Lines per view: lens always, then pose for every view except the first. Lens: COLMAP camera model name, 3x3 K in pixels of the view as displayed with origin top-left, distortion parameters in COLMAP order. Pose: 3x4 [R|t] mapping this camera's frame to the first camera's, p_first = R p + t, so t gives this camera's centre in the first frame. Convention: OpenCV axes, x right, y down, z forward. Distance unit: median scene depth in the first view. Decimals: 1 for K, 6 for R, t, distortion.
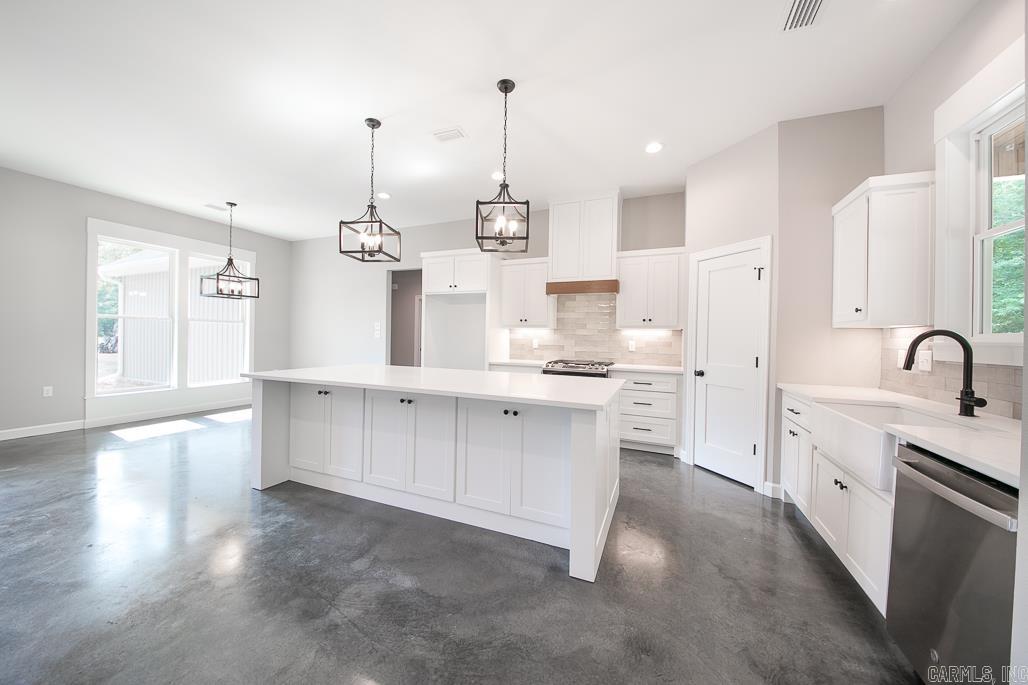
lens RADIAL K [[363.9, 0, 511.9], [0, 363.9, 338.2], [0, 0, 1]] dist [0.009687, -0.011965]
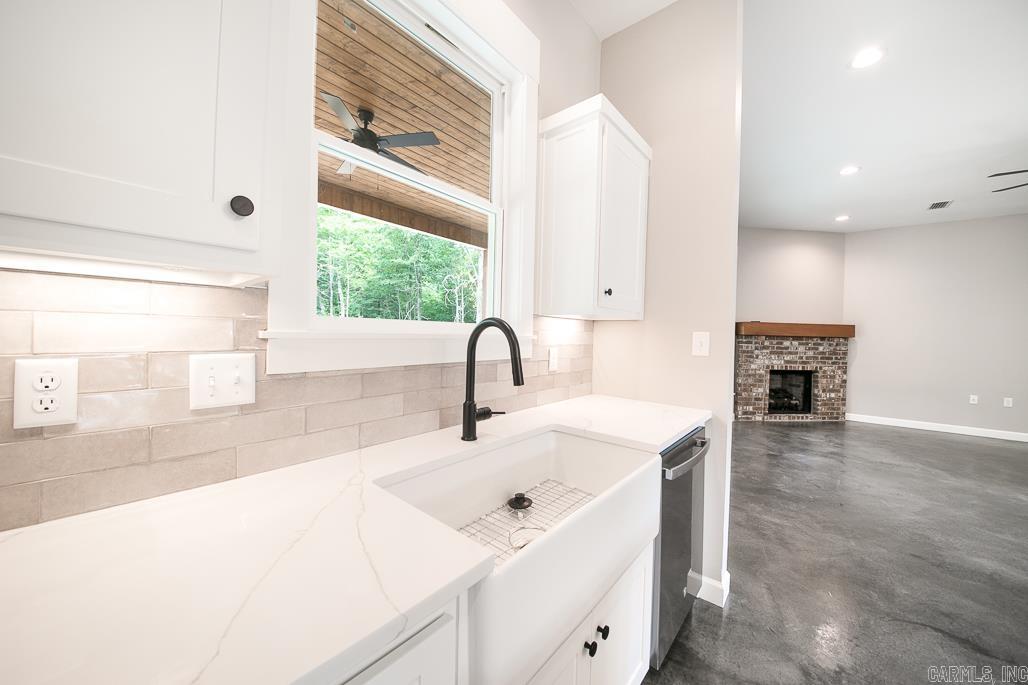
lens RADIAL K [[365.9, 0, 517.1], [0, 365.9, 338.8], [0, 0, 1]] dist [-0.000924, -0.003771]
pose [[-0.952504, -0.042102, 0.301600, 0.559308], [-0.037639, 0.999079, 0.020598, 0.000658], [-0.302190, 0.008268, -0.953212, 0.947525]]
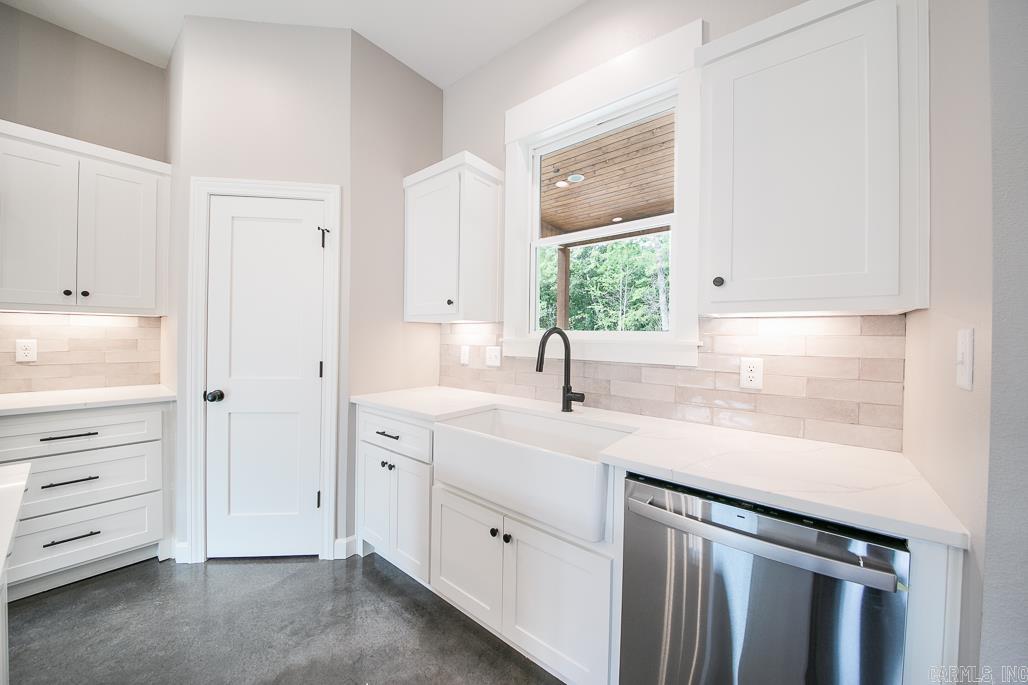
lens RADIAL K [[363.9, 0, 511.9], [0, 363.9, 338.2], [0, 0, 1]] dist [0.009687, -0.011965]
pose [[0.284544, -0.017029, 0.958512, 0.132350], [-0.005931, 0.999792, 0.019523, -0.006960], [-0.958644, -0.011241, 0.284384, 0.492387]]
